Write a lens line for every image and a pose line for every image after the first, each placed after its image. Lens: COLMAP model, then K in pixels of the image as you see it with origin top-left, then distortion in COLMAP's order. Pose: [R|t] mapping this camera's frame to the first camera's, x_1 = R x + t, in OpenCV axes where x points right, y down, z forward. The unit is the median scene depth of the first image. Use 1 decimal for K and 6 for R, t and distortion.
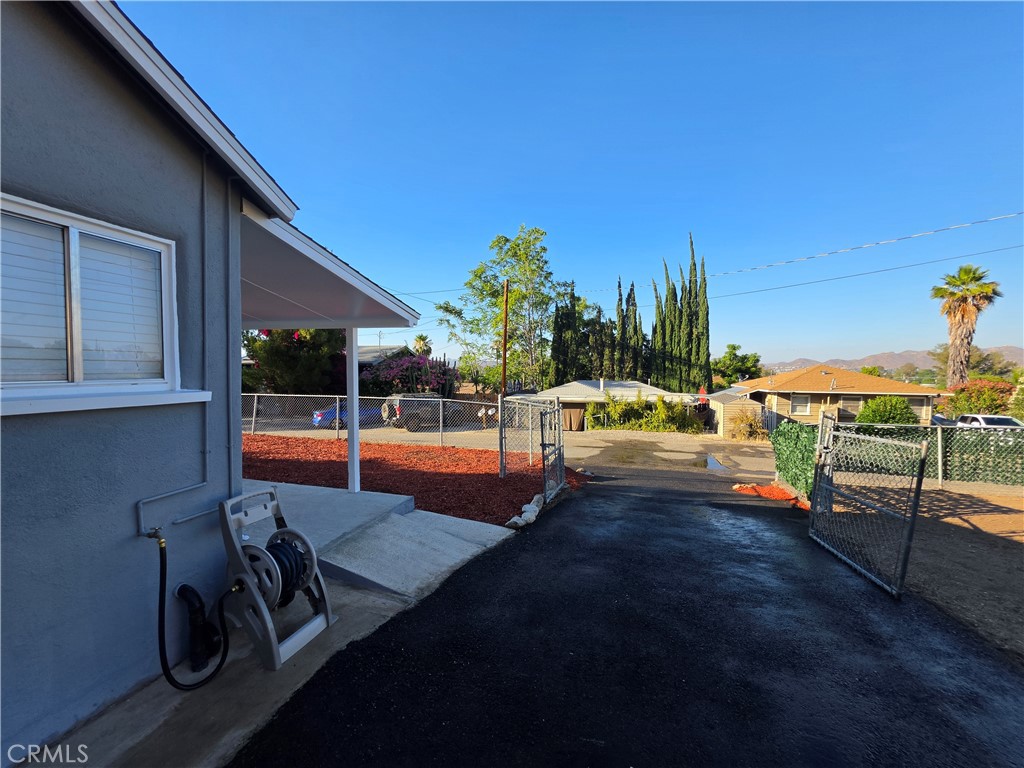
lens RADIAL K [[422.0, 0, 506.6], [0, 422.0, 383.0], [0, 0, 1]] dist [-0.007934, 0.002172]
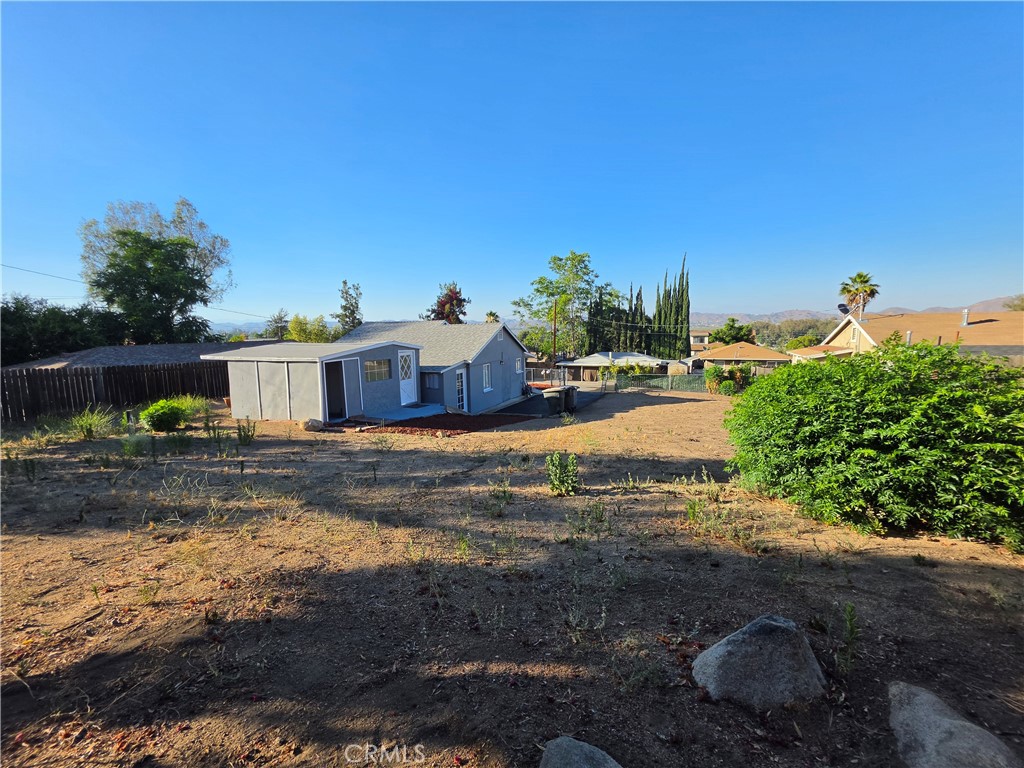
lens RADIAL K [[422.0, 0, 510.3], [0, 422.0, 386.1], [0, 0, 1]] dist [-0.007934, 0.002172]
pose [[0.992127, -0.005408, -0.125119, 0.021150], [0.018778, 0.994196, 0.105929, -0.048682], [0.123820, -0.107444, 0.986471, -0.616369]]
